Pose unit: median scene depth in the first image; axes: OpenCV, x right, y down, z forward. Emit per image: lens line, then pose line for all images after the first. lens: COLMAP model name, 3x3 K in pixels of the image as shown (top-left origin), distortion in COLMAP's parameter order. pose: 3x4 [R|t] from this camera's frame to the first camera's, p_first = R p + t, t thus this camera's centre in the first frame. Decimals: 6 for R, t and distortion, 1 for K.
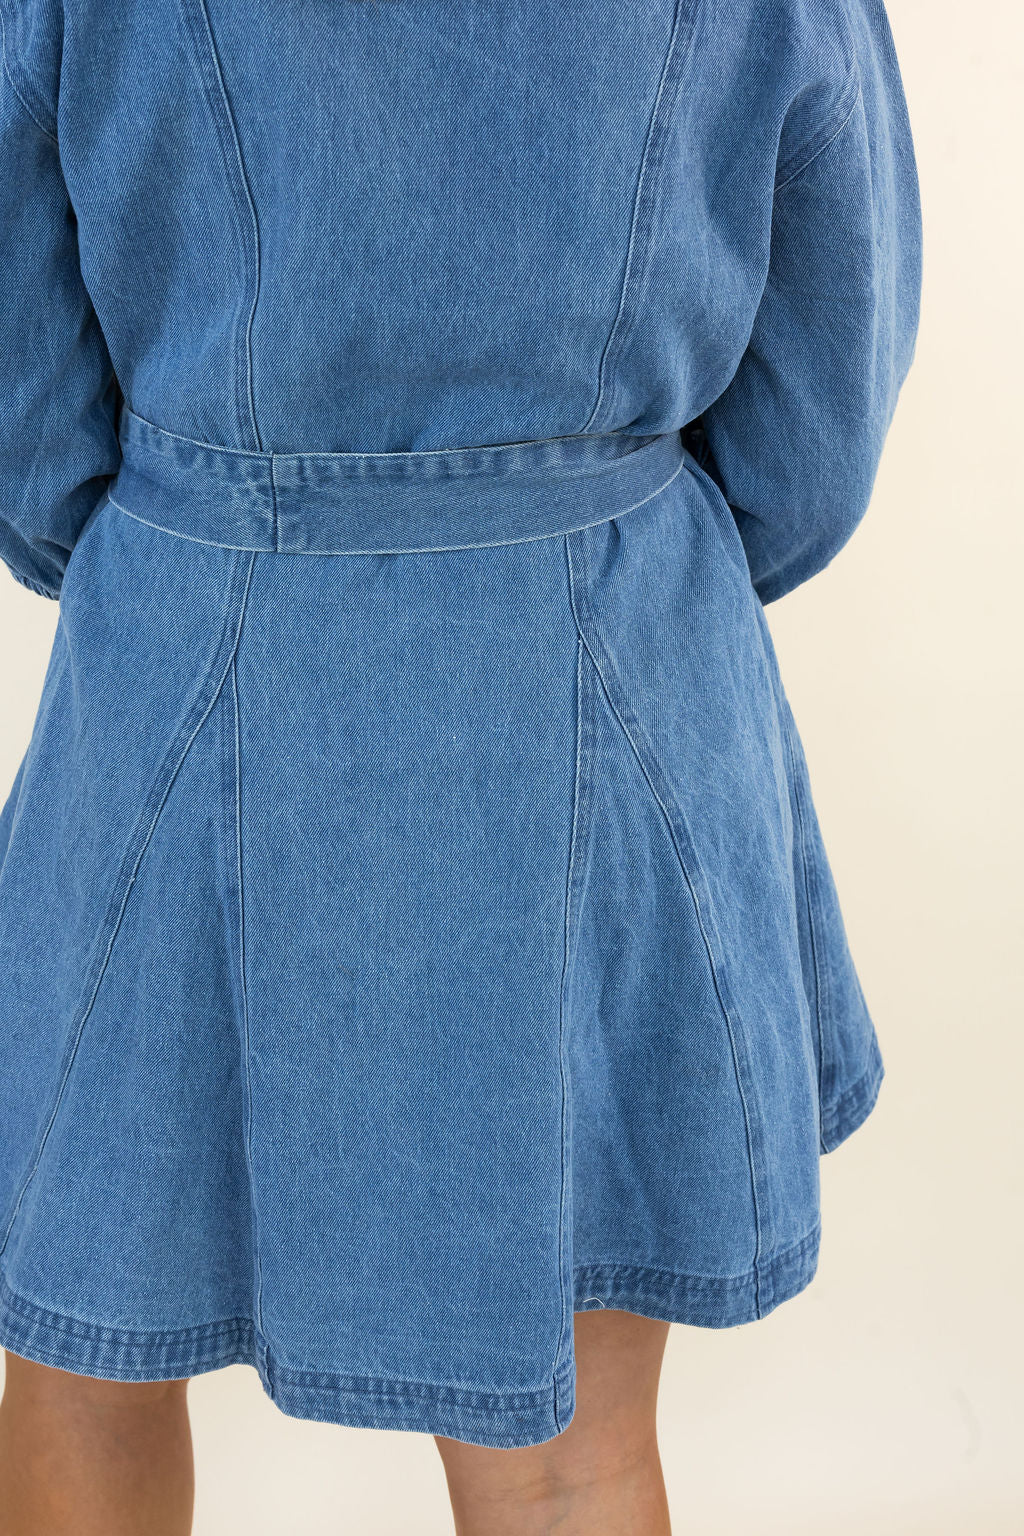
lens RADIAL K [[2489.1, 0, 486.6], [0, 2489.1, 765.4], [0, 0, 1]] dist [0.398943, -2.142502]
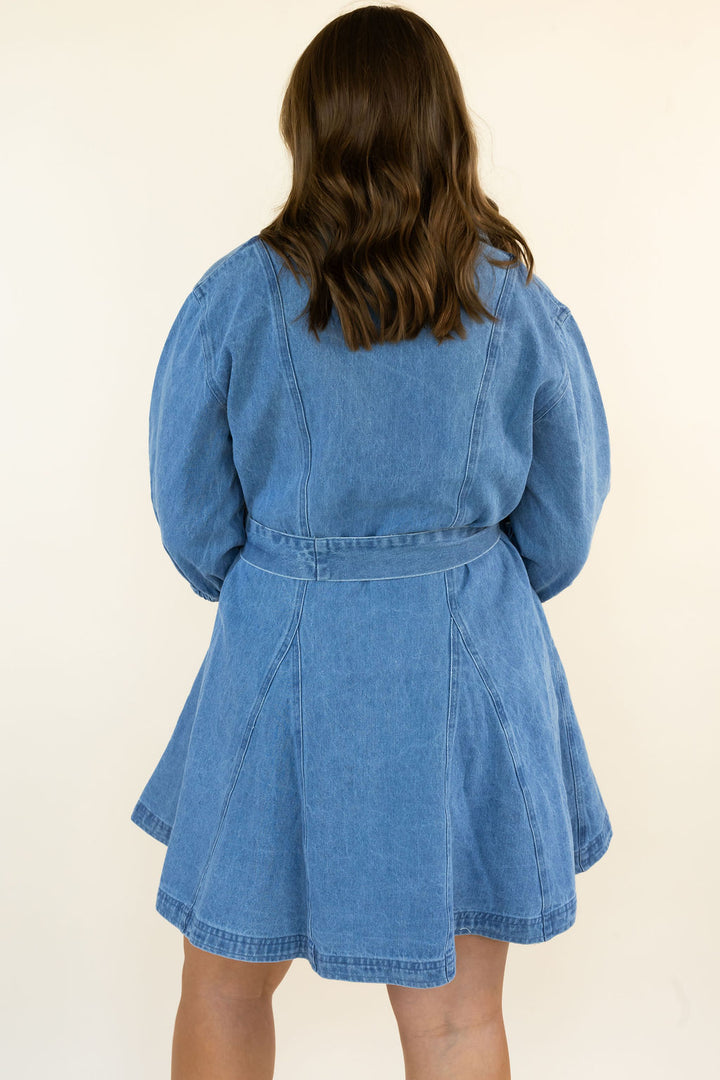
lens RADIAL K [[1573.6, 0, 355.8], [0, 1573.6, 575.6], [0, 0, 1]] dist [0.390720, -0.044242]
pose [[0.999118, -0.010233, -0.040726, 0.009174], [0.006962, 0.996797, -0.079669, 0.023826], [0.041410, 0.079315, 0.995989, -0.411918]]
